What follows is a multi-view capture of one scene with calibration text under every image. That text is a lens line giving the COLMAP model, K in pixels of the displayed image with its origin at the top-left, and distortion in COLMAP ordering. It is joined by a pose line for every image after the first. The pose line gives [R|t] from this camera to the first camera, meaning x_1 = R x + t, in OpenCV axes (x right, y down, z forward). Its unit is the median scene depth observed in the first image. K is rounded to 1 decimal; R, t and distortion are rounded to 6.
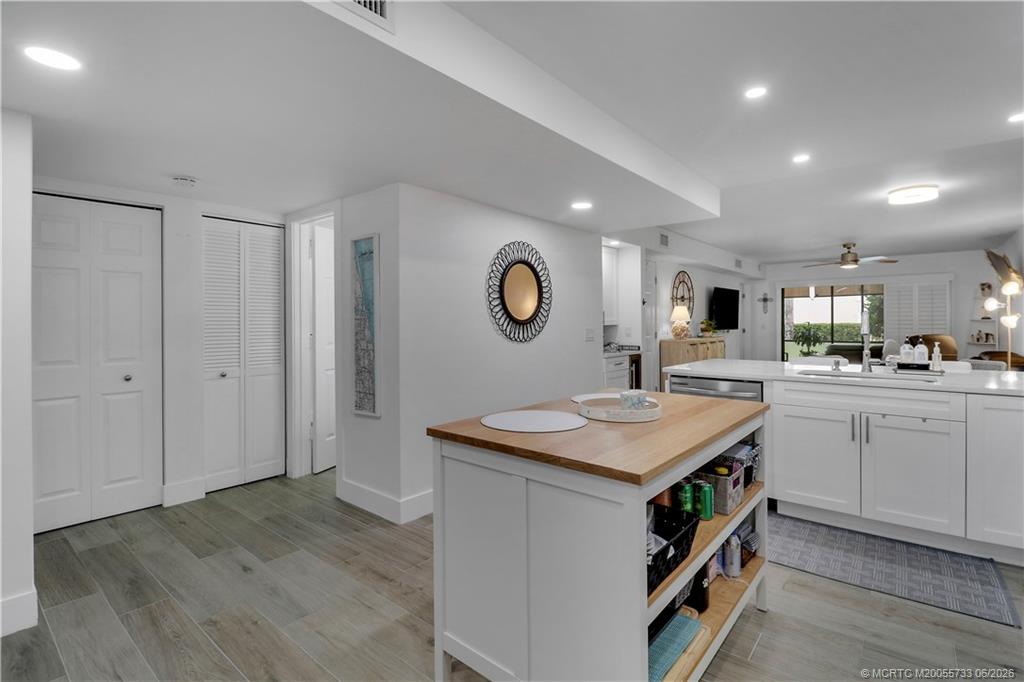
lens RADIAL K [[481.8, 0, 507.4], [0, 481.8, 333.4], [0, 0, 1]] dist [-0.002215, -0.000347]
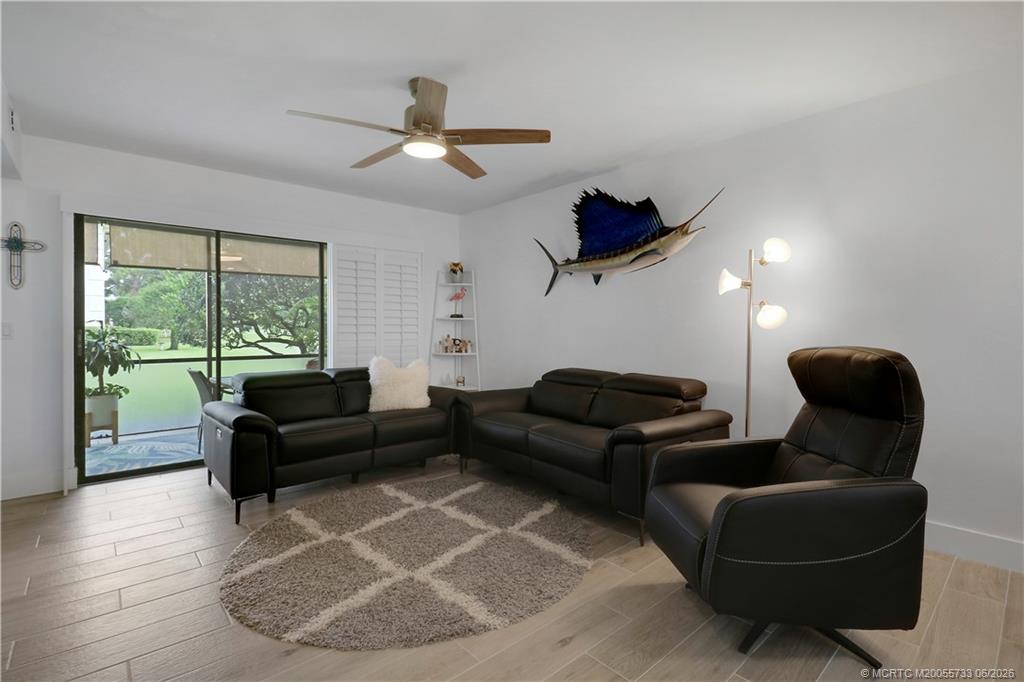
lens RADIAL K [[481.8, 0, 507.4], [0, 481.8, 333.4], [0, 0, 1]] dist [-0.002215, -0.000347]
pose [[0.145107, -0.010872, 0.989356, 0.278426], [0.018606, 0.999793, 0.008258, -0.009766], [-0.989241, 0.017209, 0.145280, 0.648267]]
